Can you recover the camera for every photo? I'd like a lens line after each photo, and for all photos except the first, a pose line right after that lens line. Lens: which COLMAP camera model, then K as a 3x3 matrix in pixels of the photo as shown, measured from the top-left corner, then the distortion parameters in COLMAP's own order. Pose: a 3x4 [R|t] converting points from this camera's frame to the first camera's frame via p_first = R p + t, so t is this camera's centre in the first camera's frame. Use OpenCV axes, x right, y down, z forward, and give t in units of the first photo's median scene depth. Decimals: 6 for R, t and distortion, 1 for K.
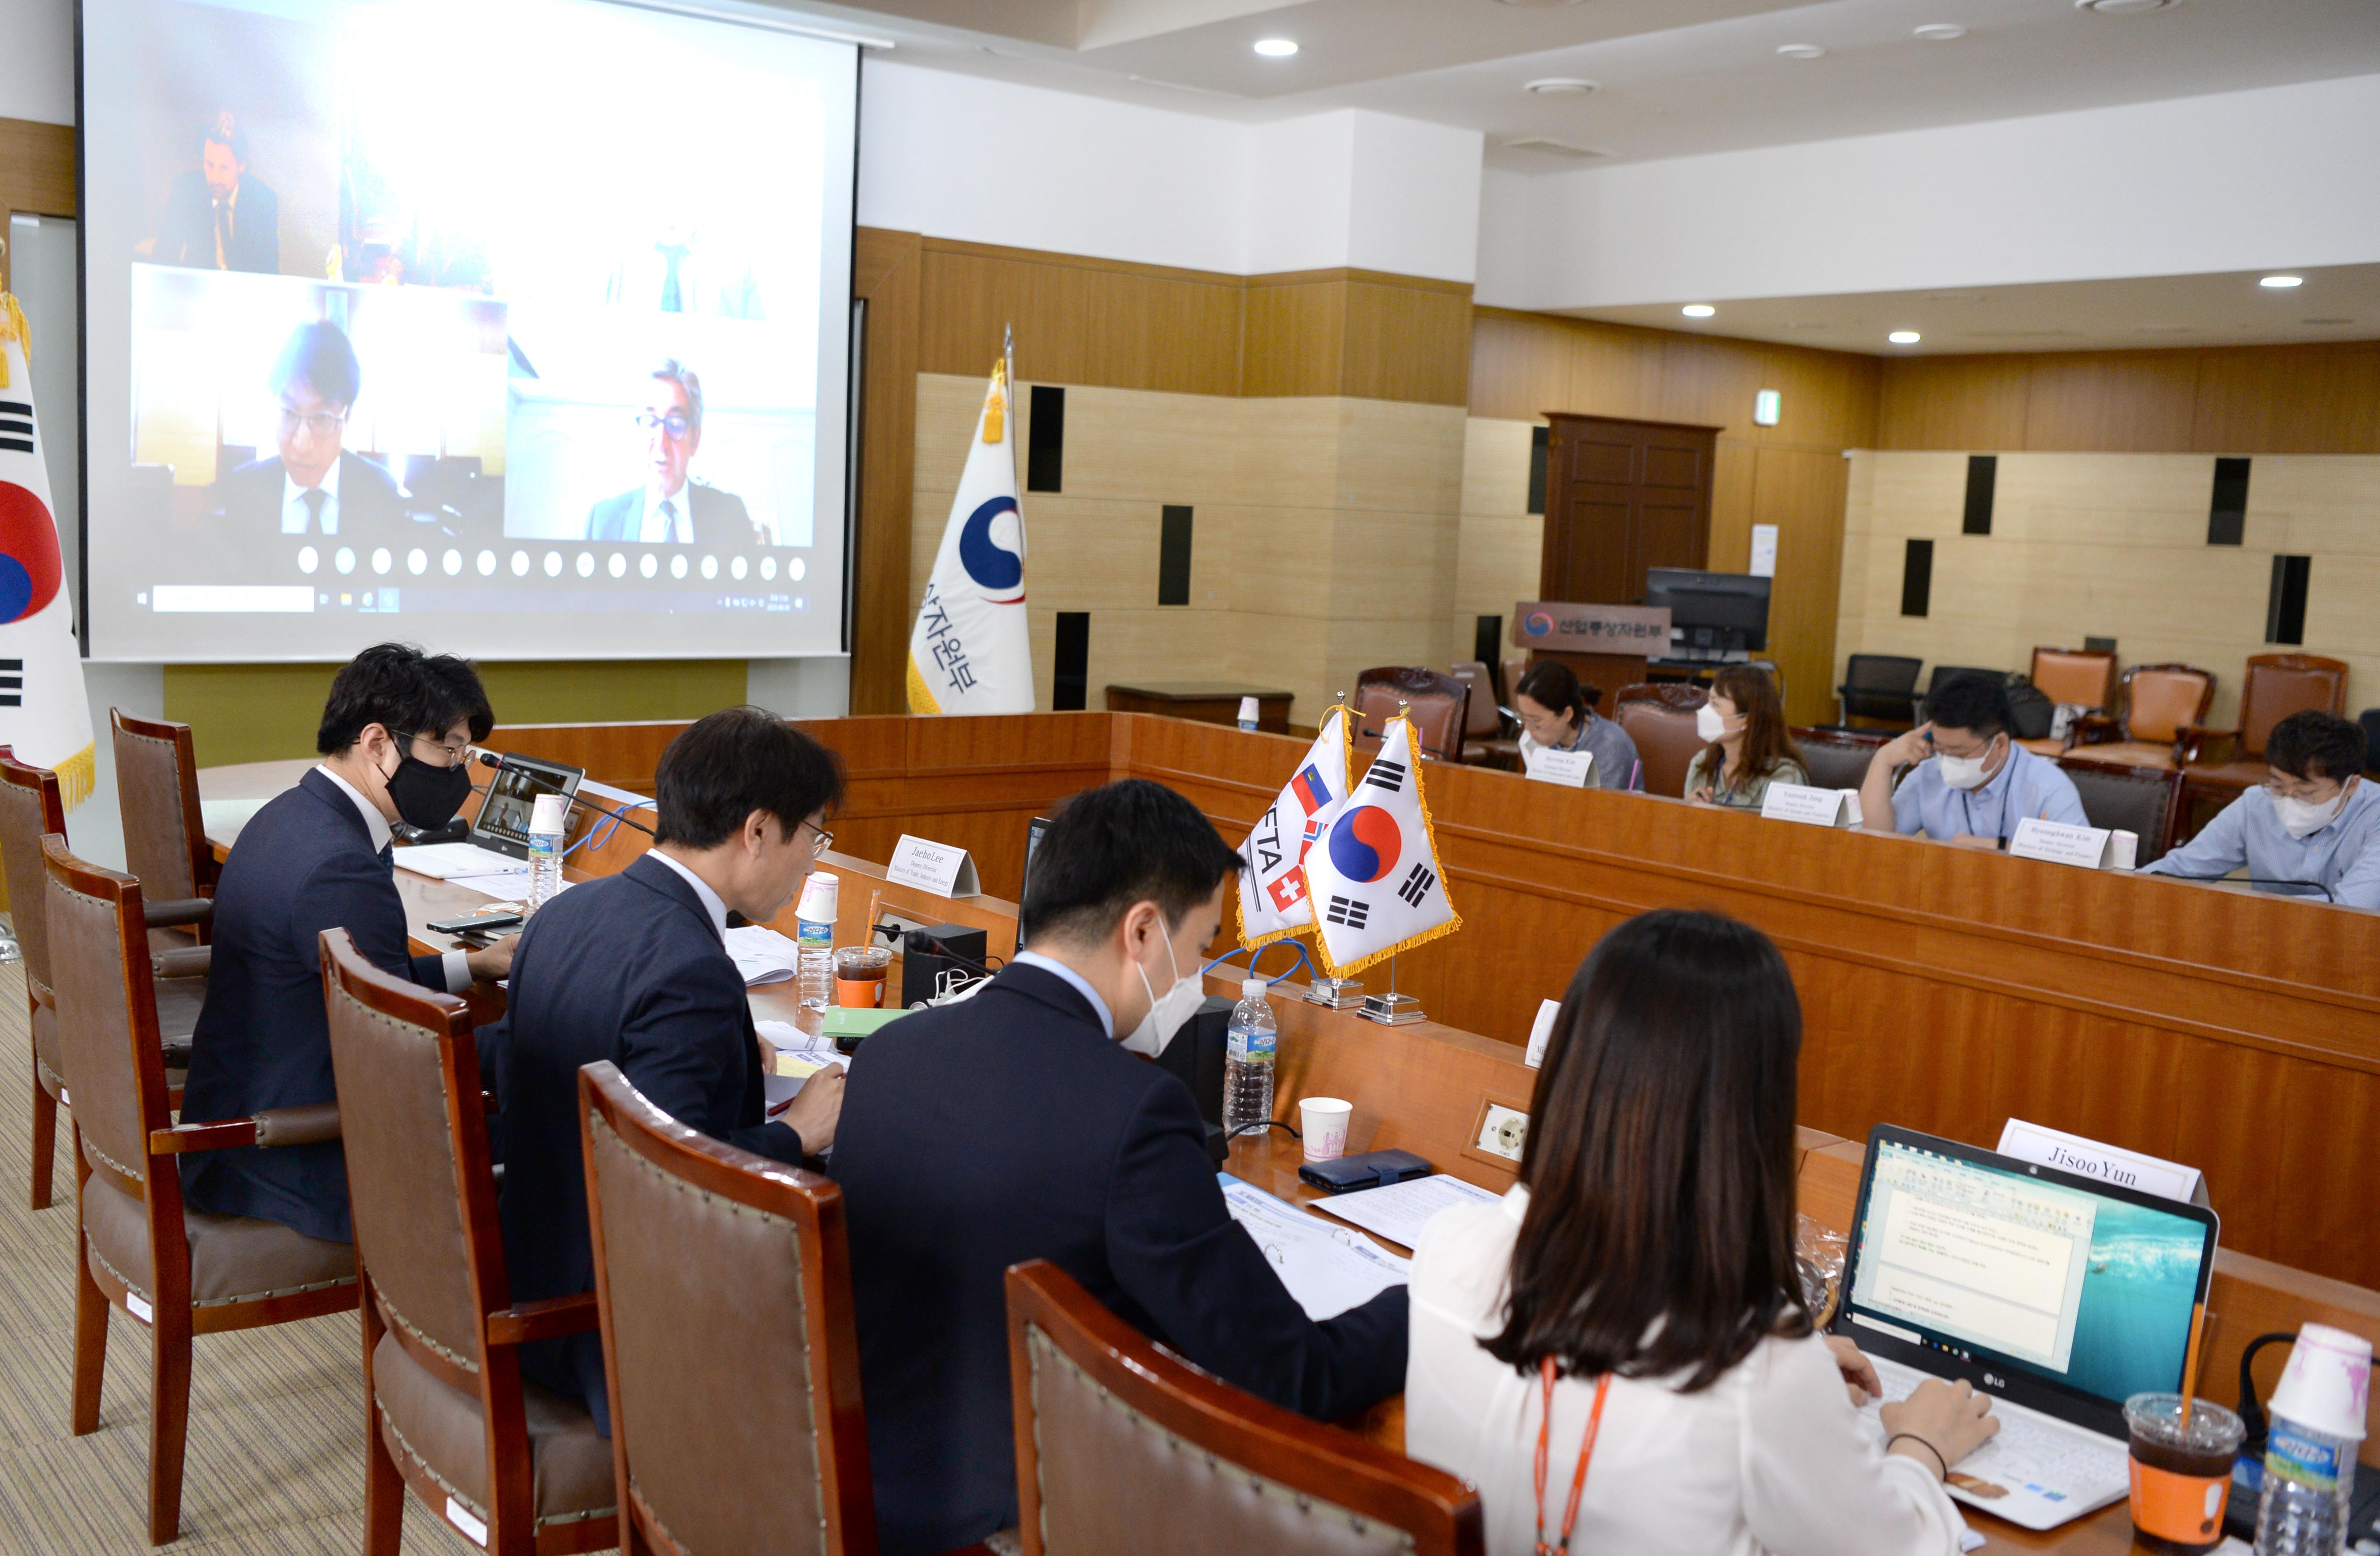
lens RADIAL K [[2364.2, 0, 1182.9], [0, 2364.2, 754.9], [0, 0, 1]] dist [0.001798, 0.000000]
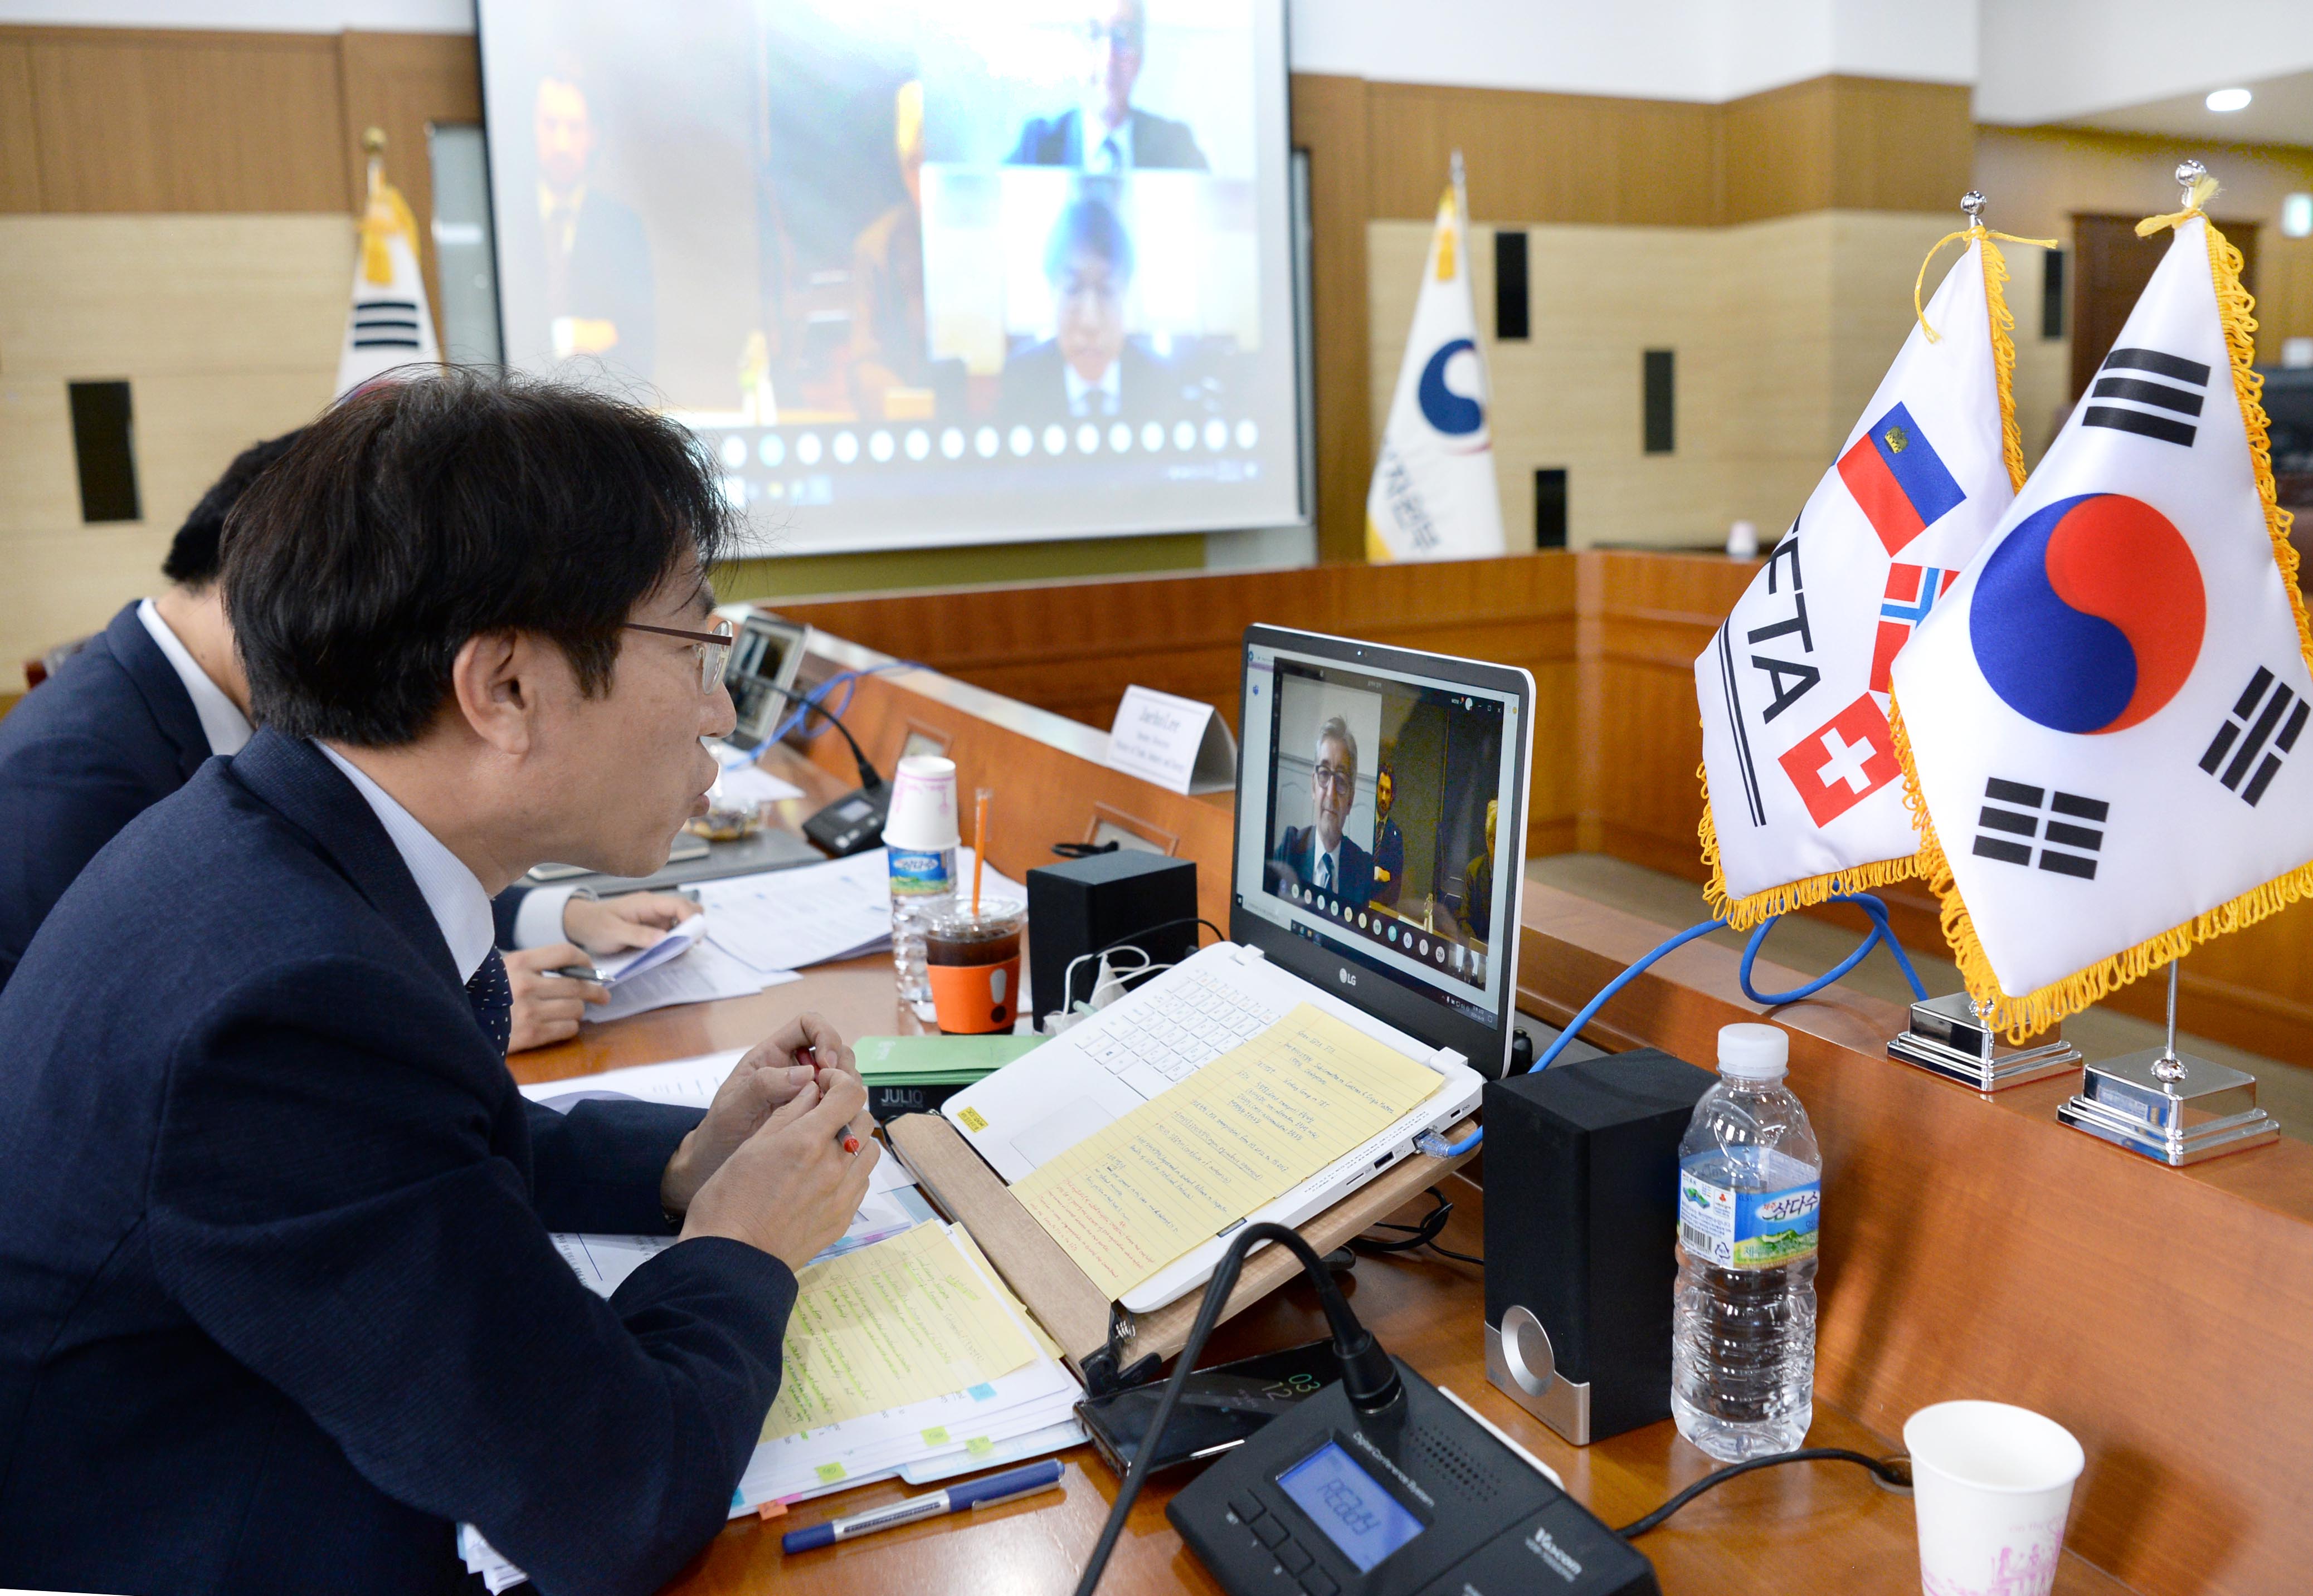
lens RADIAL K [[1826.1, 0, 1187.7], [0, 1826.1, 735.8], [0, 0, 1]] dist [-0.086909, 0.019484]
pose [[0.961089, -0.039535, -0.273396, 0.011926], [0.051348, 0.998025, 0.036187, 0.018633], [0.271425, -0.048817, 0.961221, 0.349619]]
